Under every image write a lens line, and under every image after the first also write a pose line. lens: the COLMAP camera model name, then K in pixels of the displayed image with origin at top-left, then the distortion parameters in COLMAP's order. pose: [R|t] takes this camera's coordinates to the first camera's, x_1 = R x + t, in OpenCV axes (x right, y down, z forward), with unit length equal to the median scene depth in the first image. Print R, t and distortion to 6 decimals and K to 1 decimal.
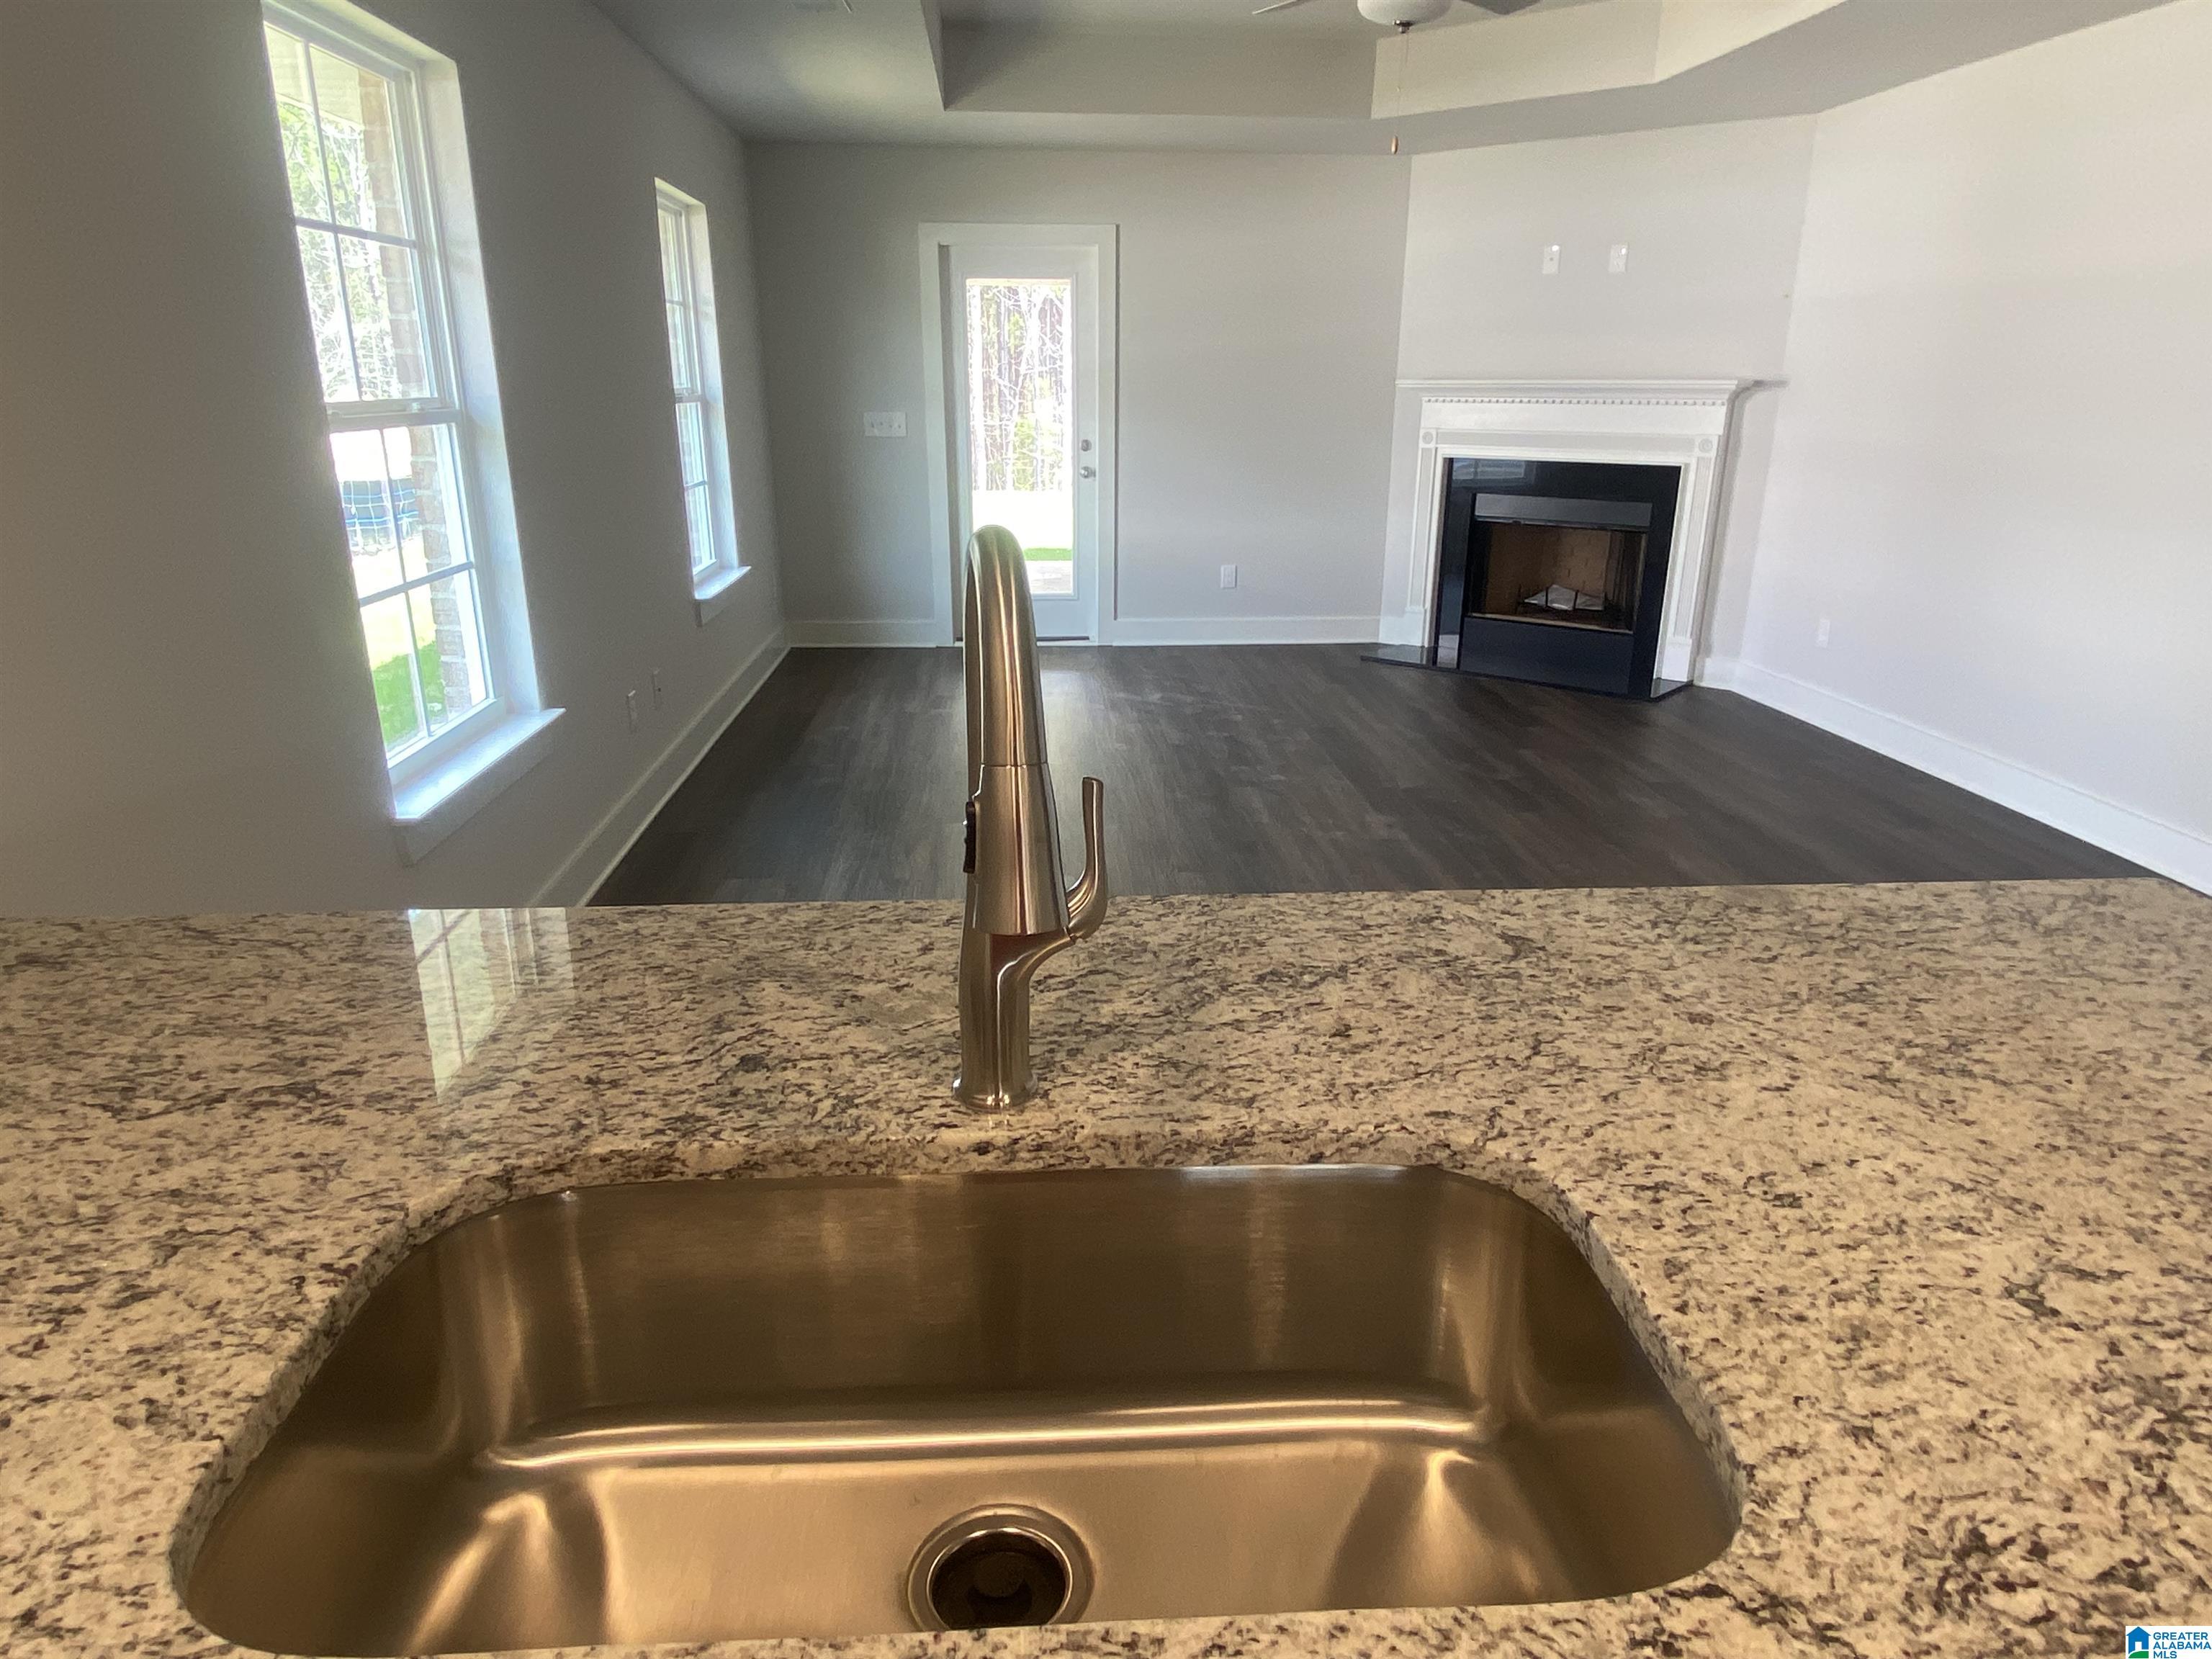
lens RADIAL K [[1385.1, 0, 1109.6], [0, 1385.1, 827.3], [0, 0, 1]] dist [0.075910, -0.080730]
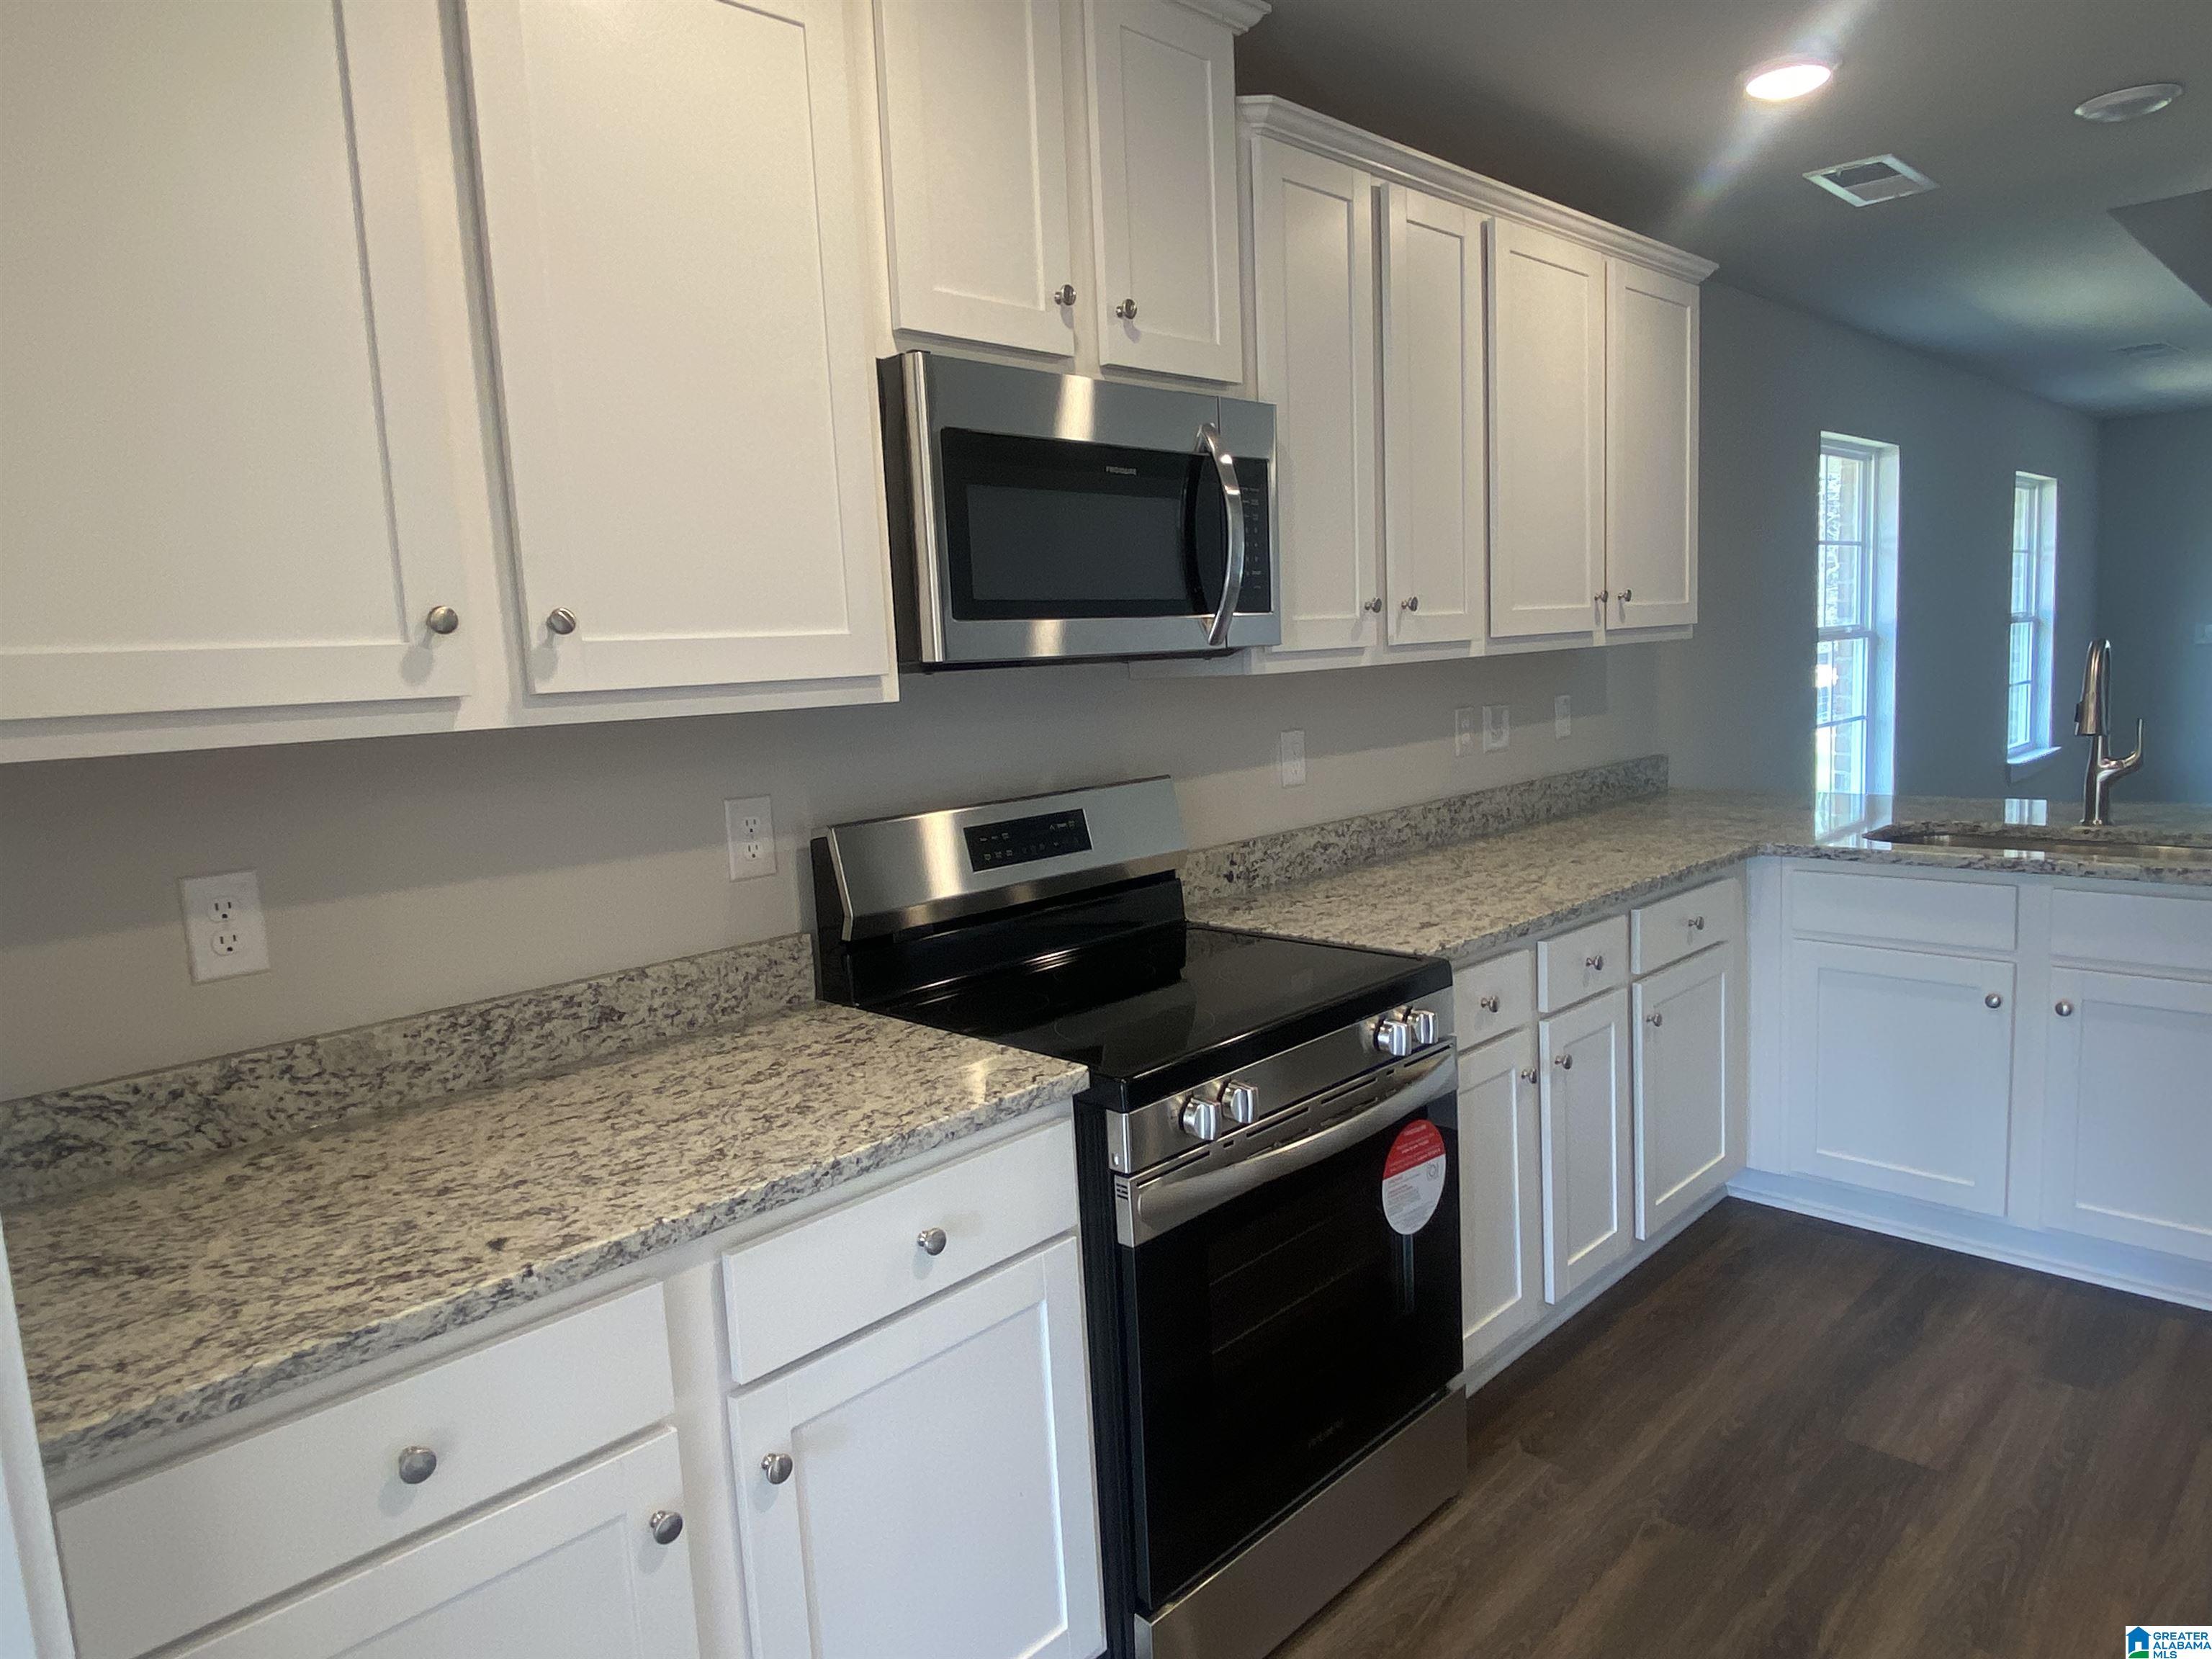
lens RADIAL K [[1385.1, 0, 1109.6], [0, 1385.1, 827.3], [0, 0, 1]] dist [0.075910, -0.080730]
pose [[0.656452, 0.059993, -0.751979, 0.134252], [-0.182022, 0.979976, -0.080716, 0.137879], [0.732079, 0.189863, 0.654227, -0.426337]]
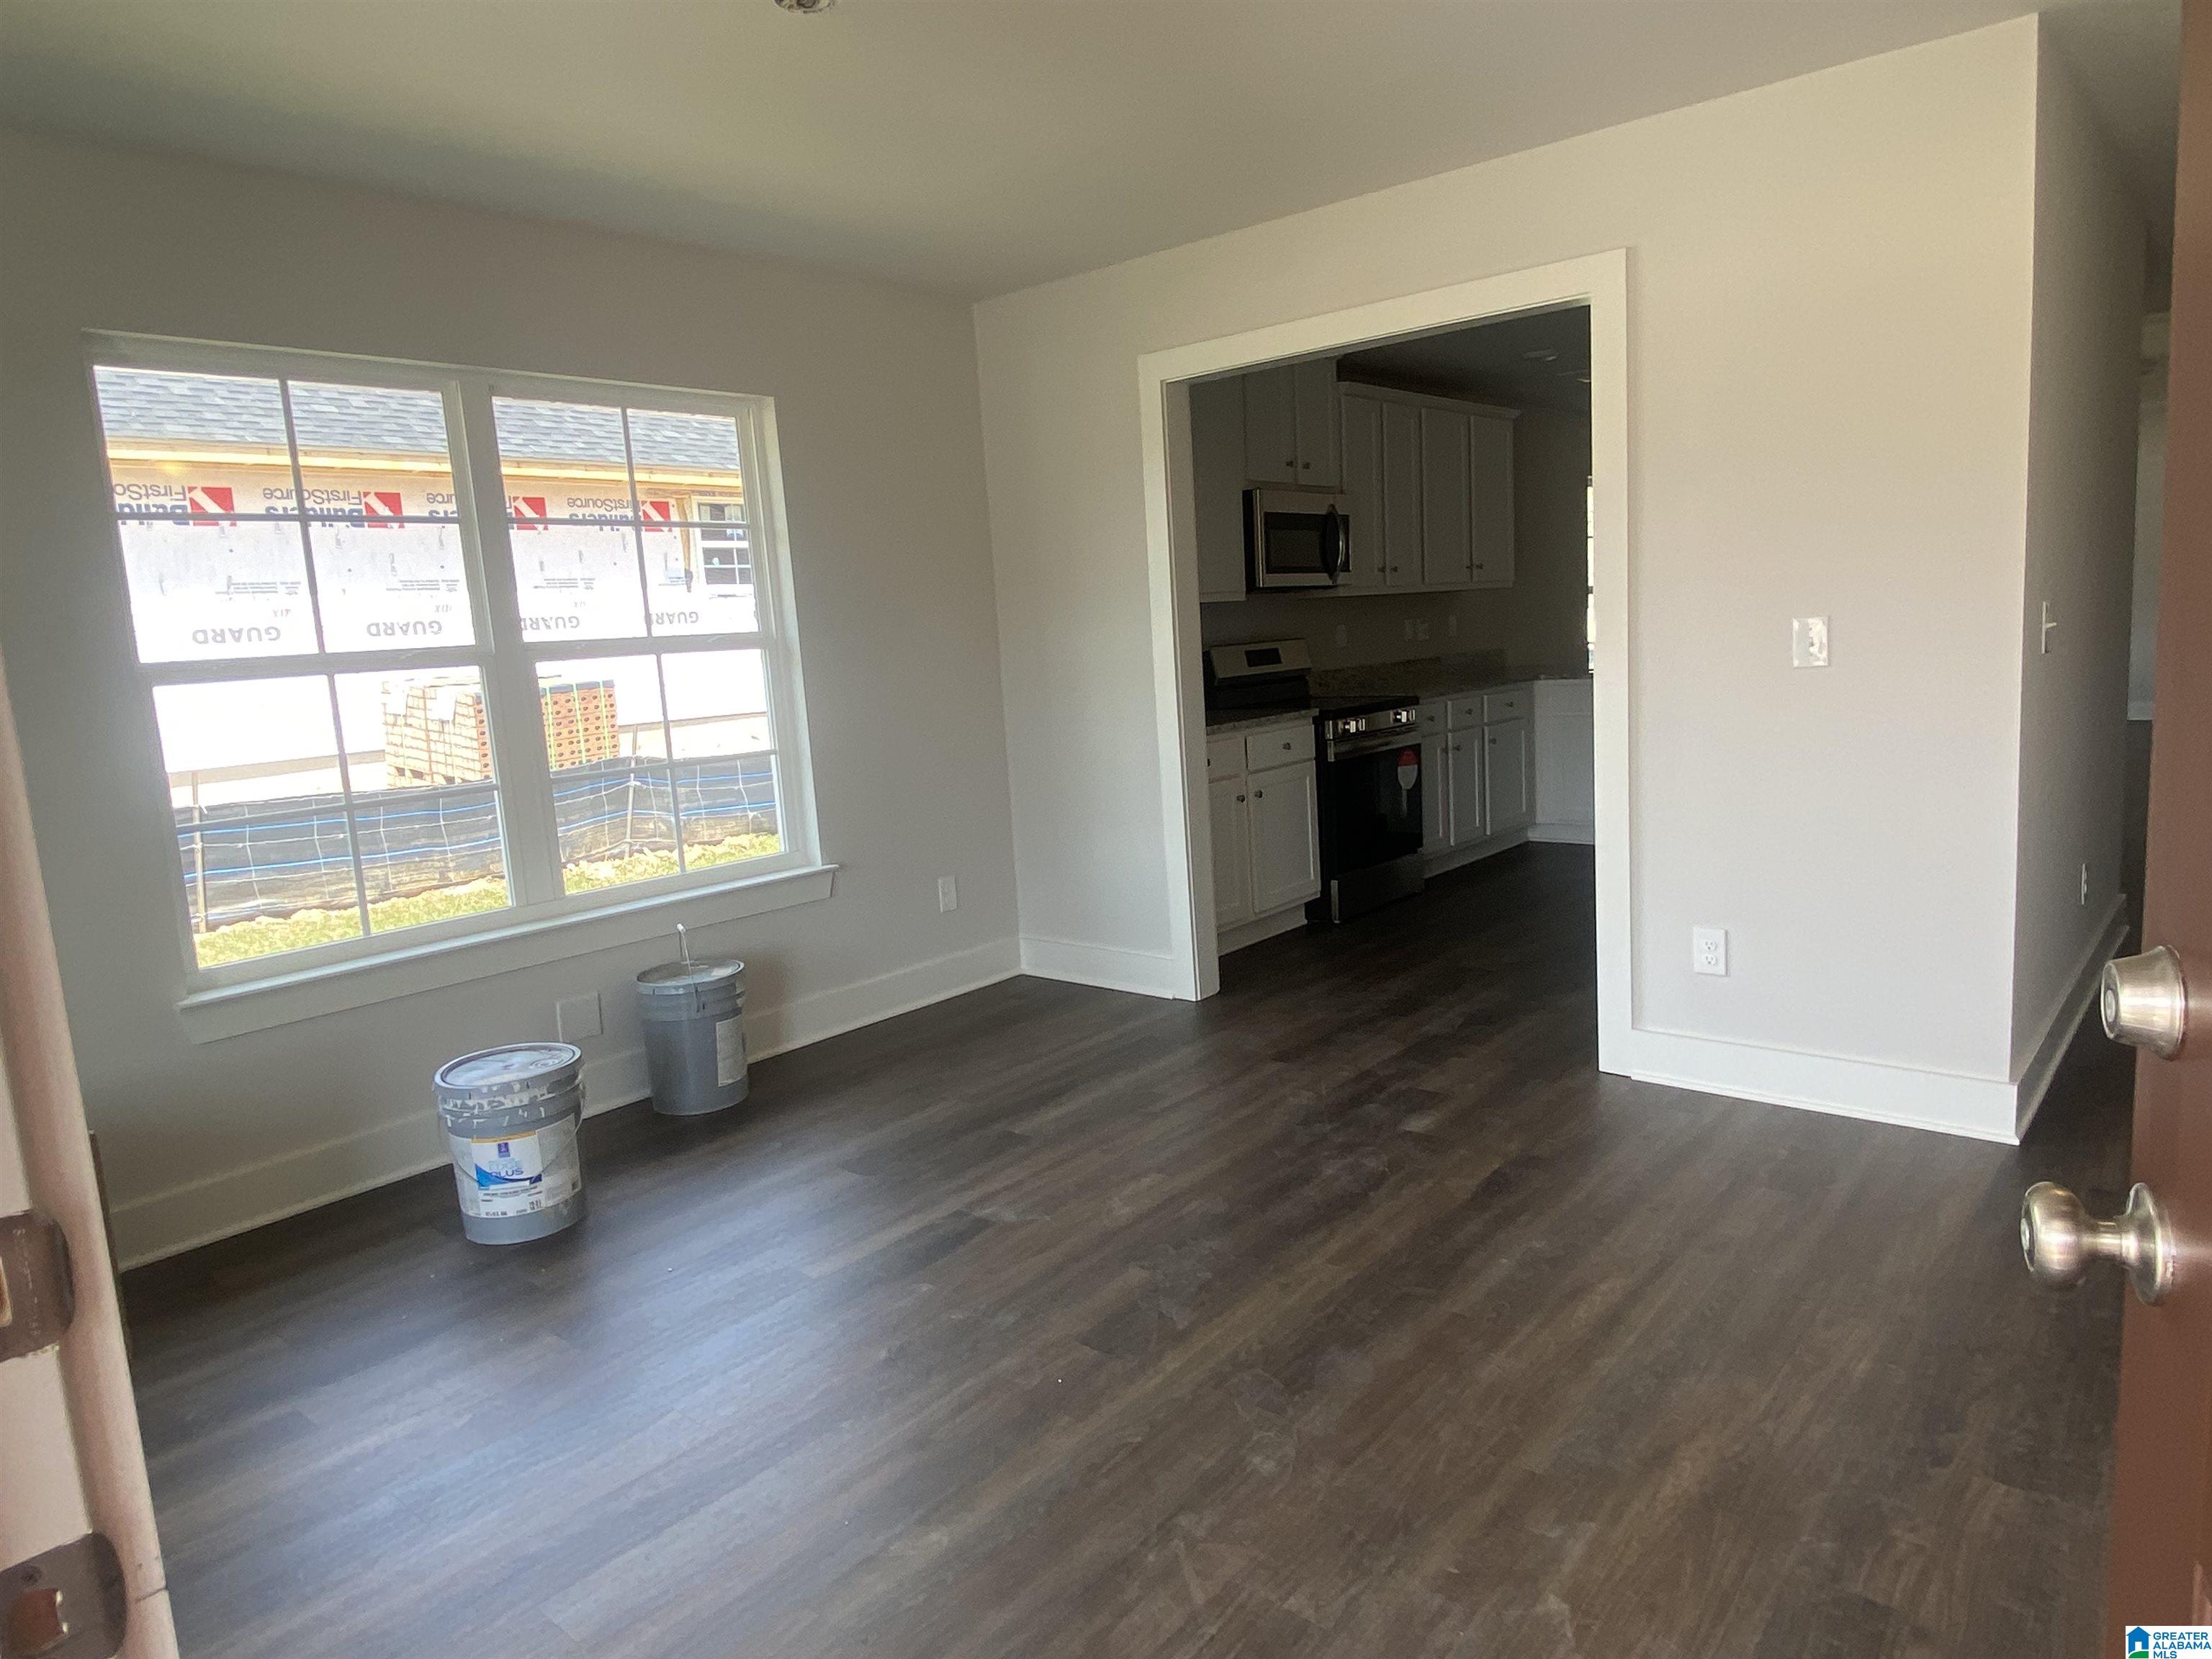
lens RADIAL K [[1385.1, 0, 1109.6], [0, 1385.1, 827.3], [0, 0, 1]] dist [0.075910, -0.080730]
pose [[0.713299, 0.057483, -0.698499, 0.478697], [-0.155087, 0.984870, -0.077323, 0.336088], [0.683486, 0.163482, 0.711422, -0.982787]]
